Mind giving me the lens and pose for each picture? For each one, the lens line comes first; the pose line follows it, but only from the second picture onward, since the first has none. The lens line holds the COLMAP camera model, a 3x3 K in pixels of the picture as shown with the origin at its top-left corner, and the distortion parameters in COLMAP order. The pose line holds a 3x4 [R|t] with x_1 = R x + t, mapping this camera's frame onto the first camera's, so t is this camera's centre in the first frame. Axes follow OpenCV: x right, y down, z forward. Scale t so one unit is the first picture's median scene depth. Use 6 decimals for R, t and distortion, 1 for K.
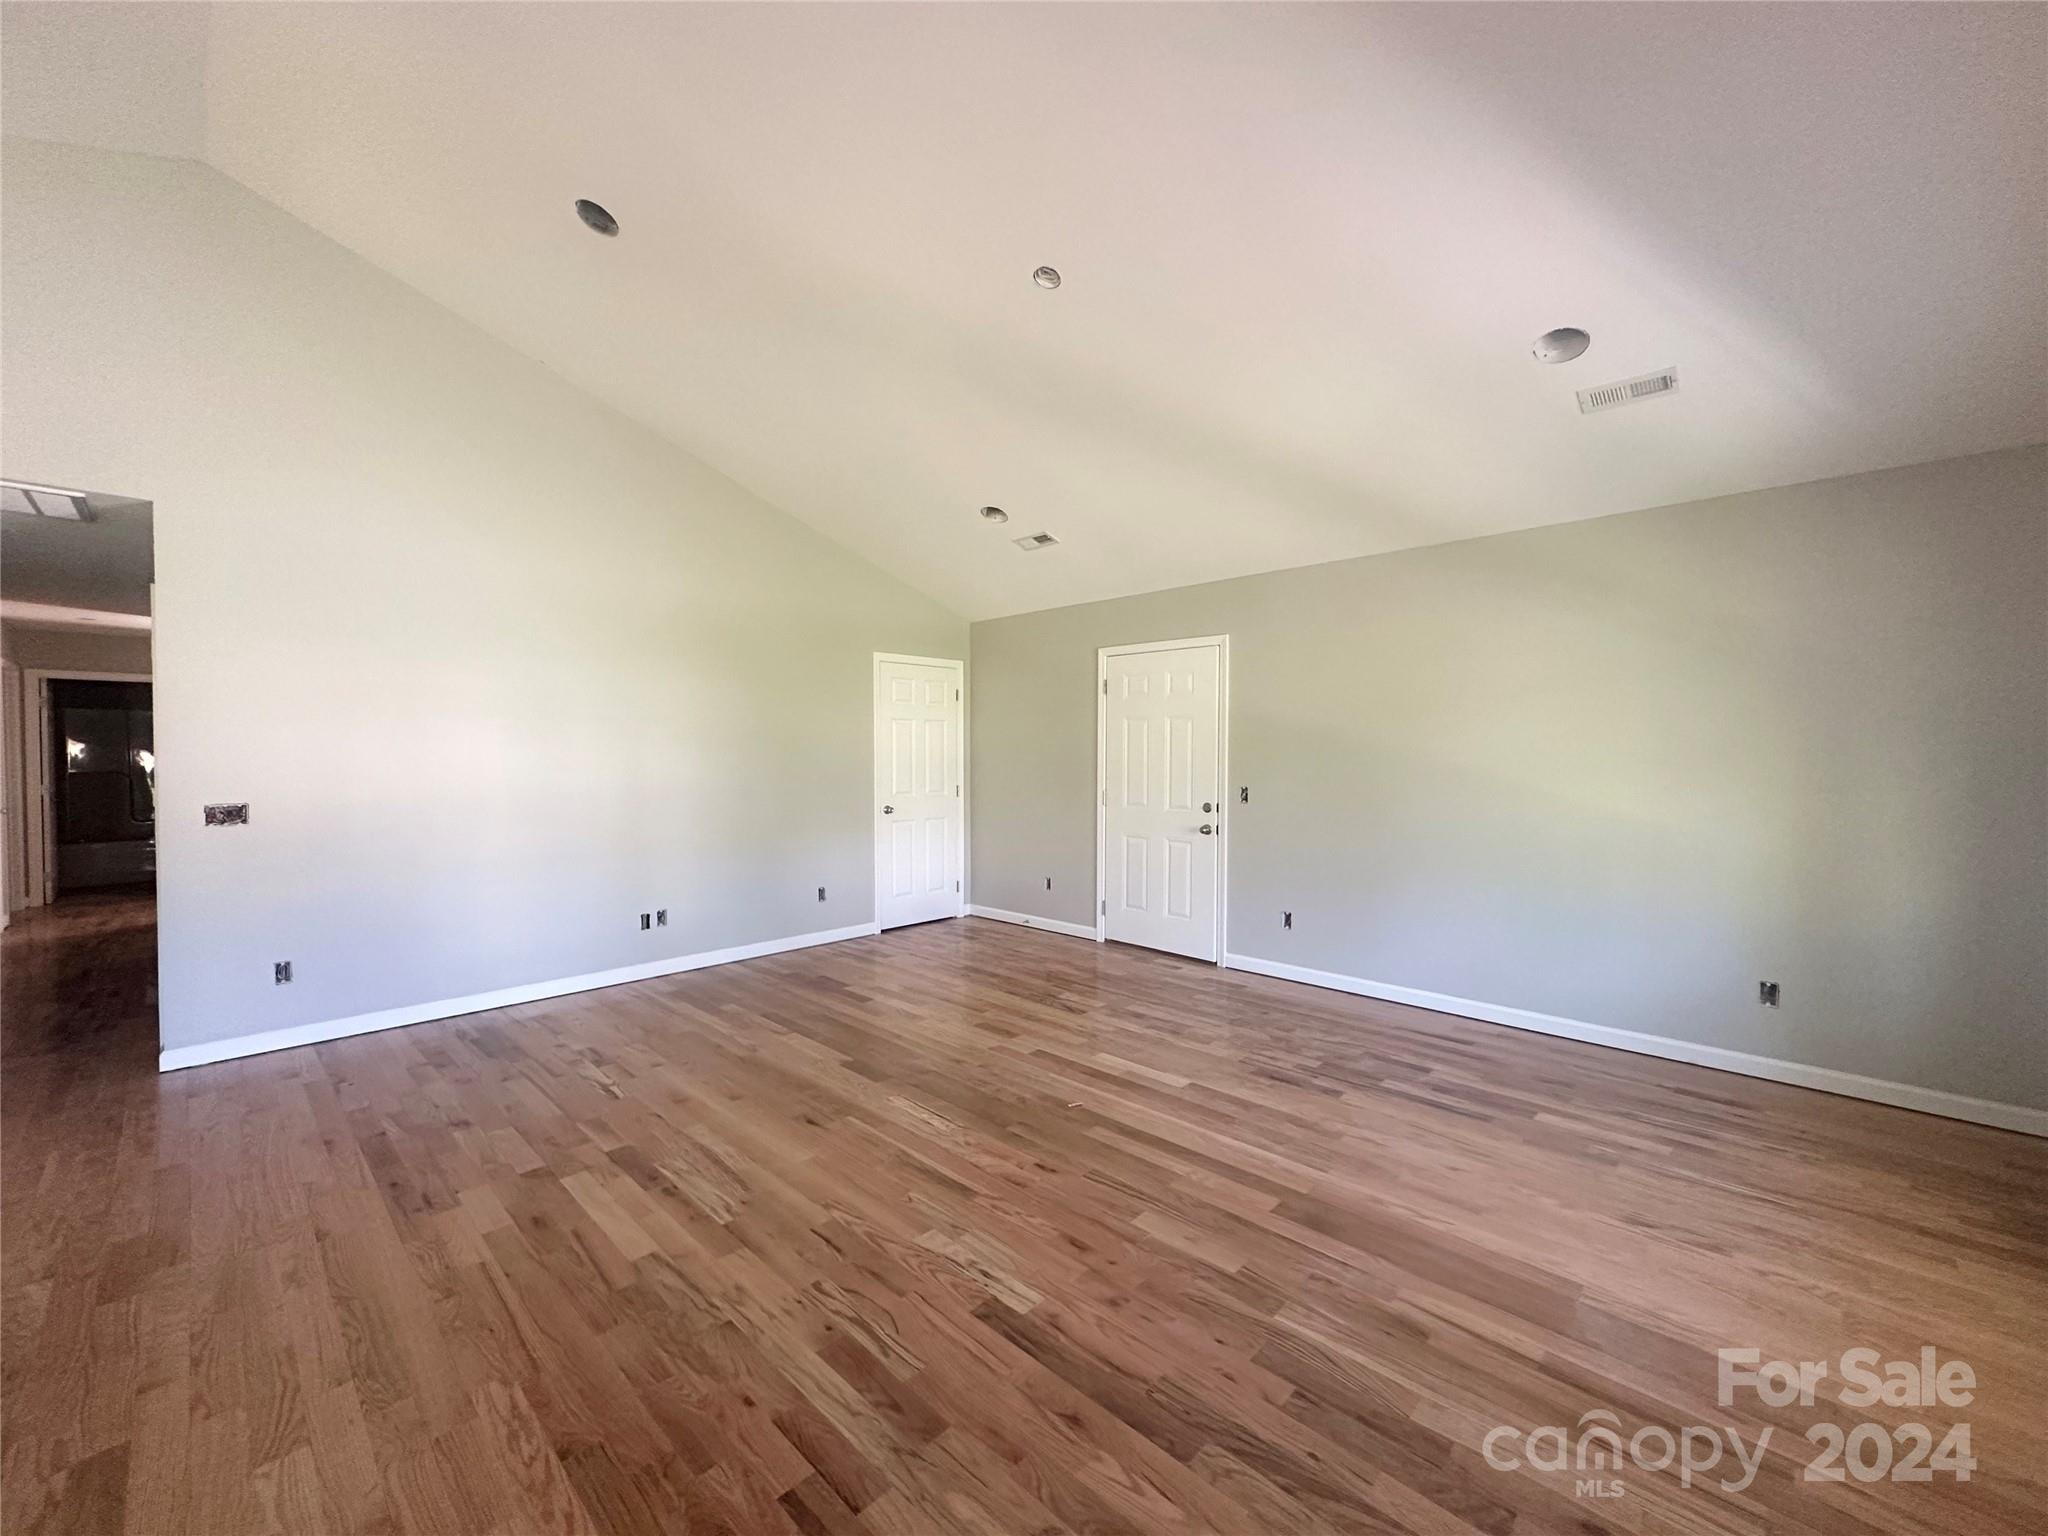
lens RADIAL K [[814.7, 0, 1018.5], [0, 814.7, 768.1], [0, 0, 1]] dist [-0.004940, 0.001829]
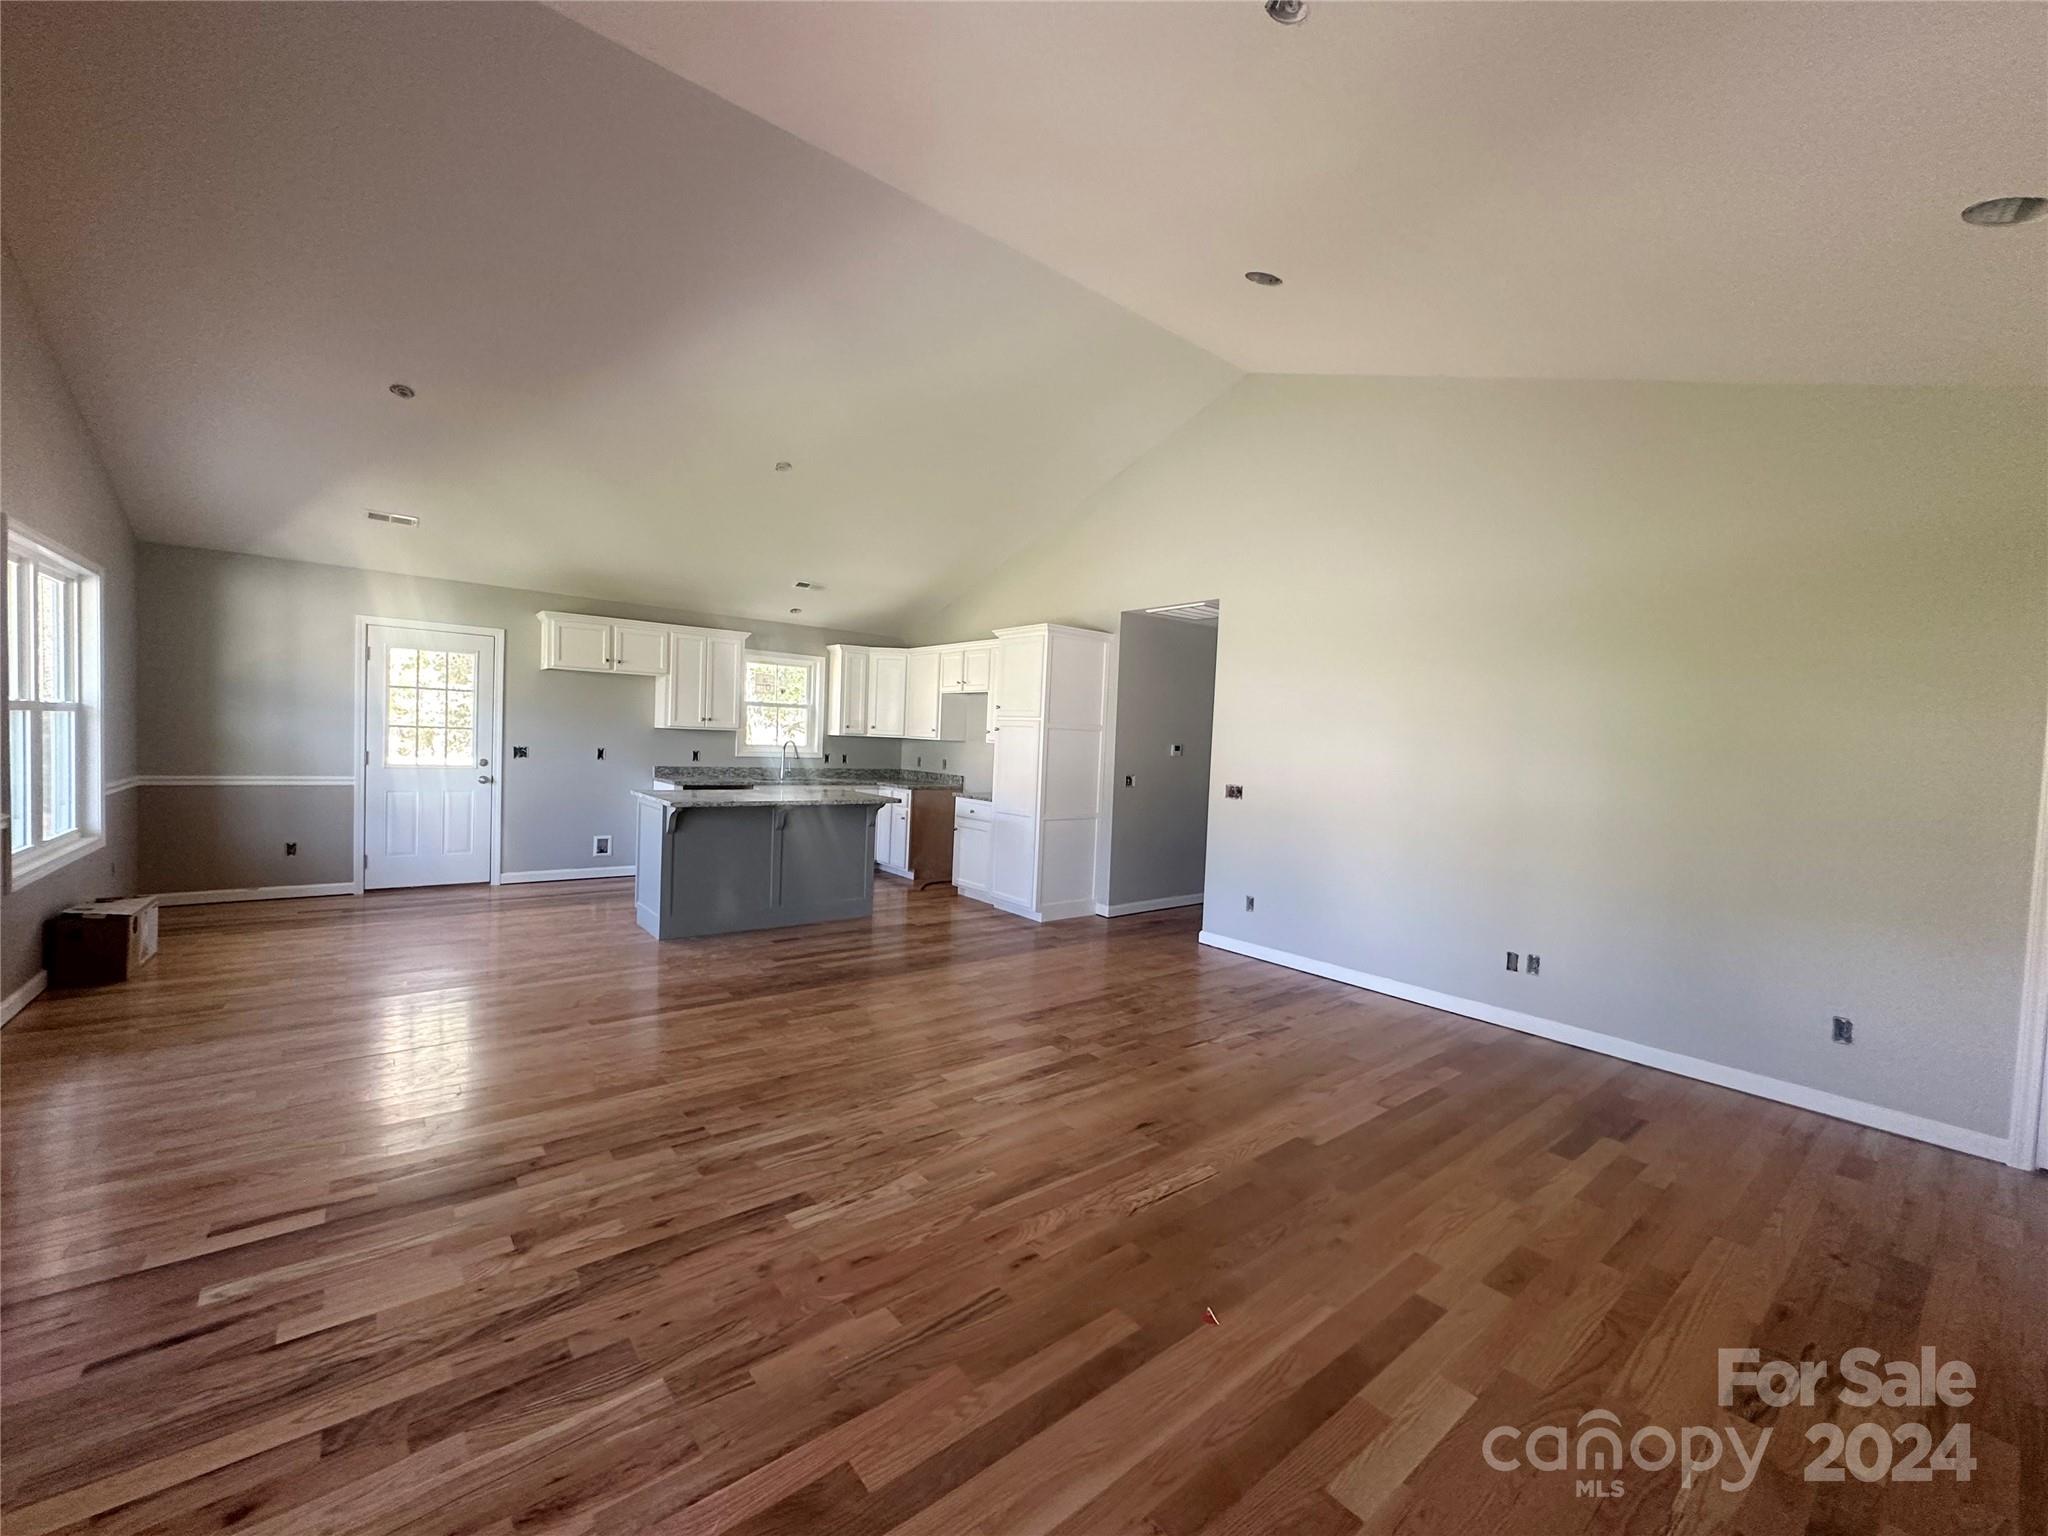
lens RADIAL K [[814.7, 0, 1028.5], [0, 814.7, 770.6], [0, 0, 1]] dist [-0.004940, 0.001829]
pose [[-0.112768, 0.035260, -0.992996, 0.635885], [-0.061465, 0.997209, 0.042390, -0.025467], [0.991718, 0.065814, -0.110286, 0.820161]]
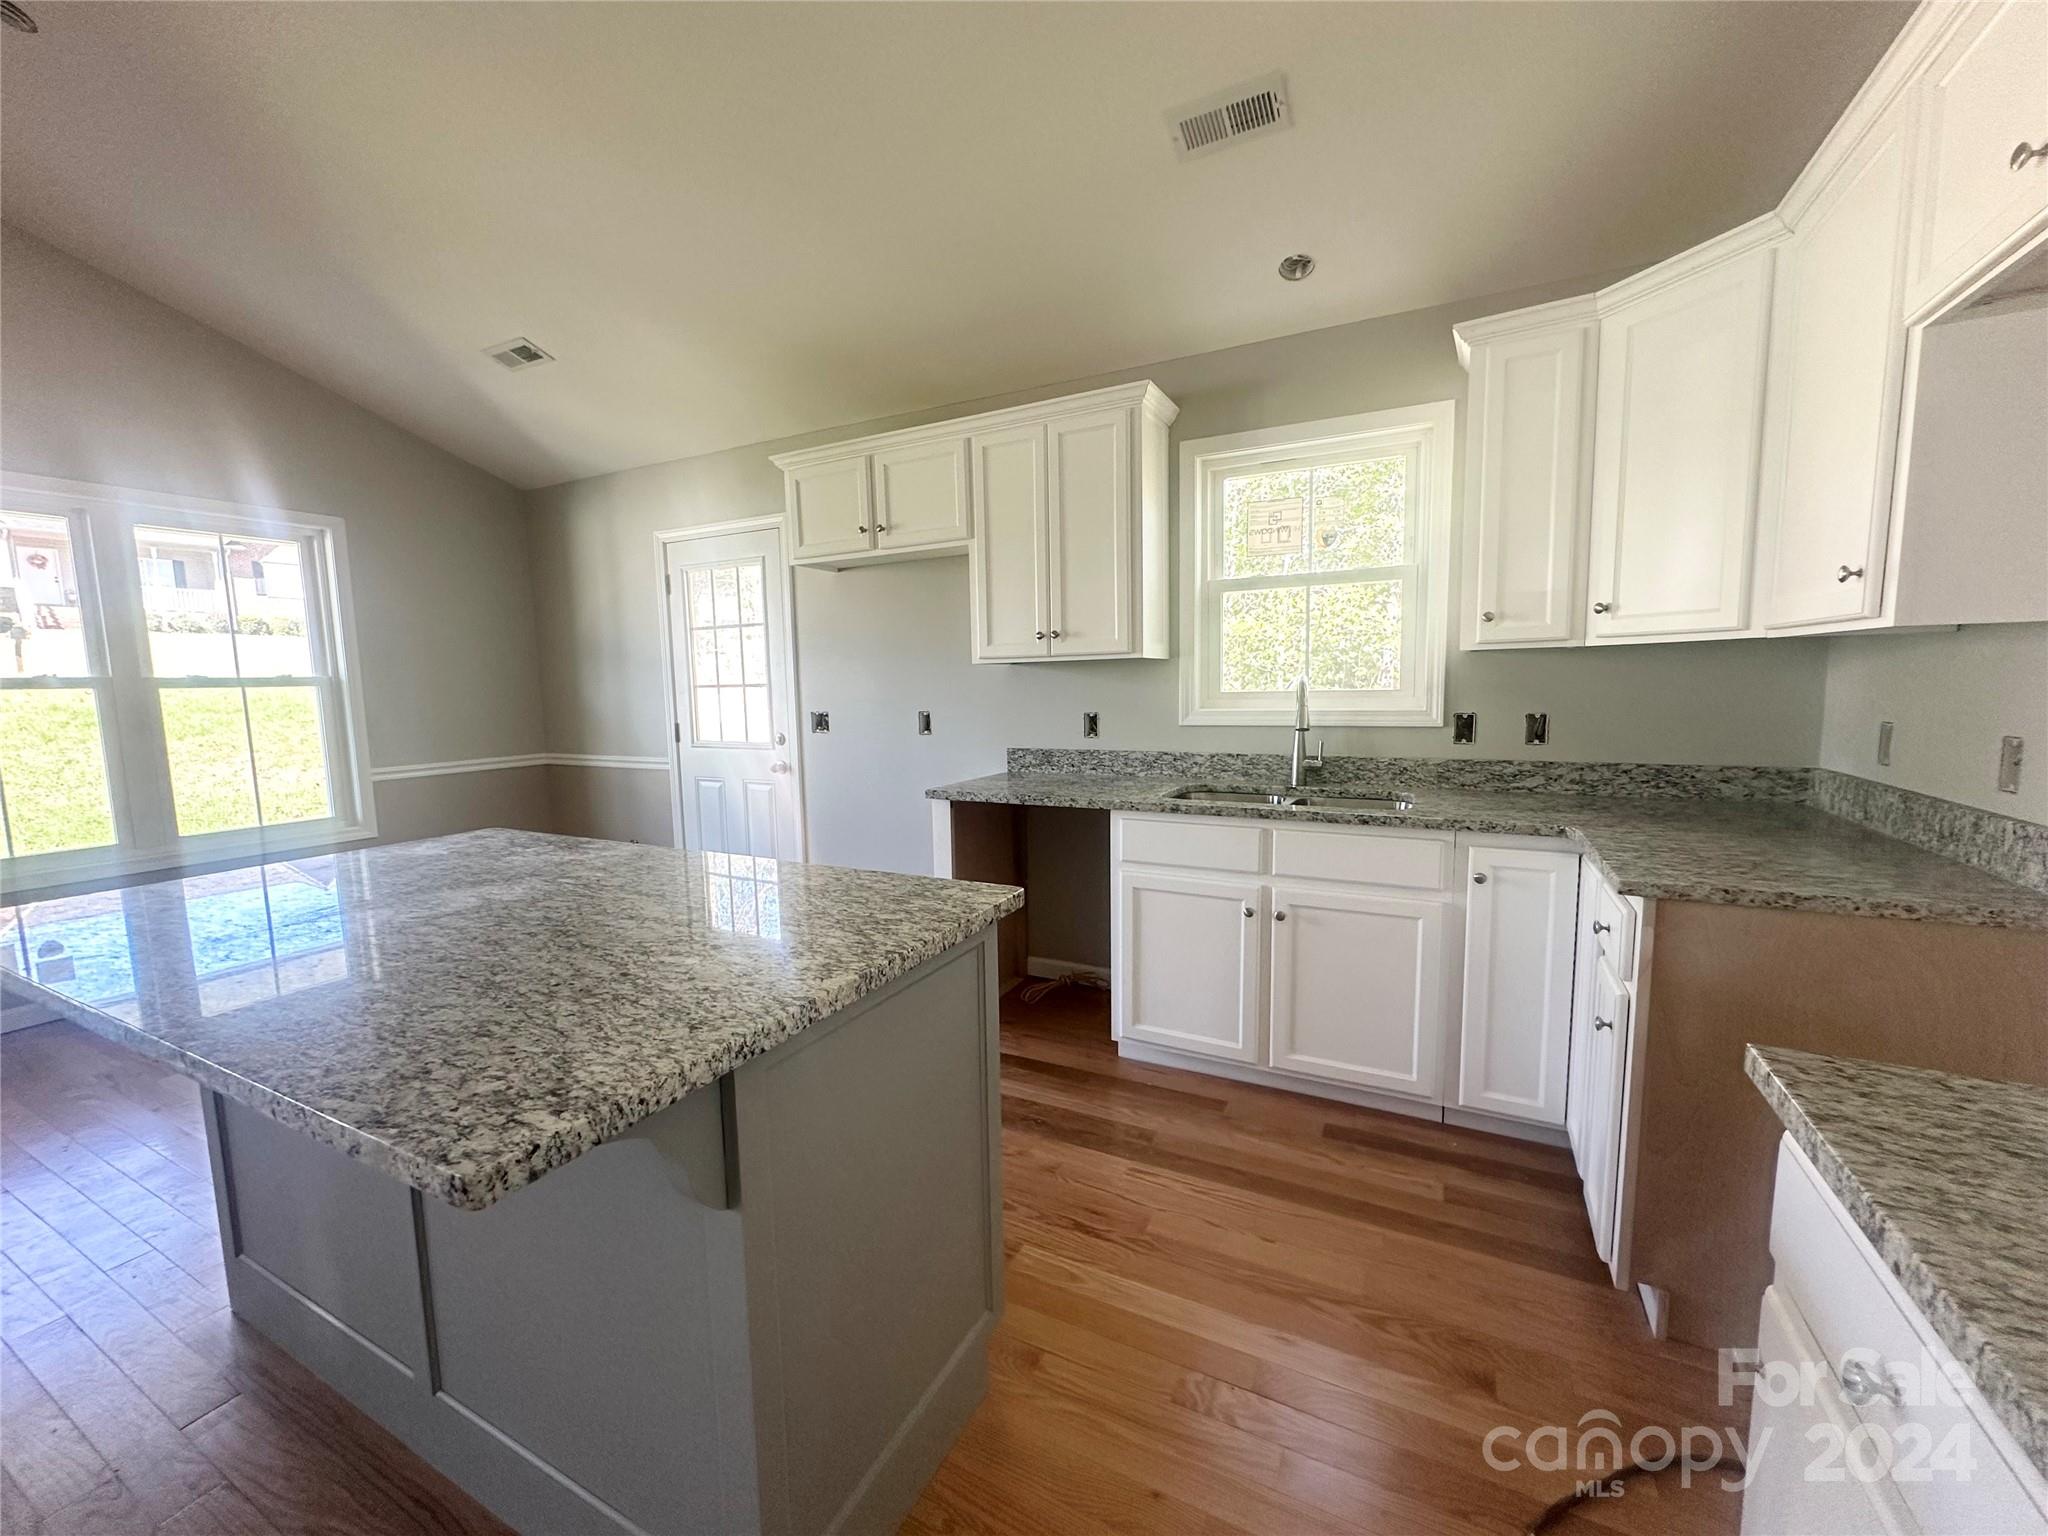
lens RADIAL K [[814.7, 0, 1023.7], [0, 814.7, 773.2], [0, 0, 1]] dist [-0.004940, 0.001829]
pose [[-0.957230, 0.053571, -0.284325, -1.118677], [0.015840, 0.990939, 0.133379, 0.012428], [0.288894, 0.123170, -0.949405, 0.564903]]
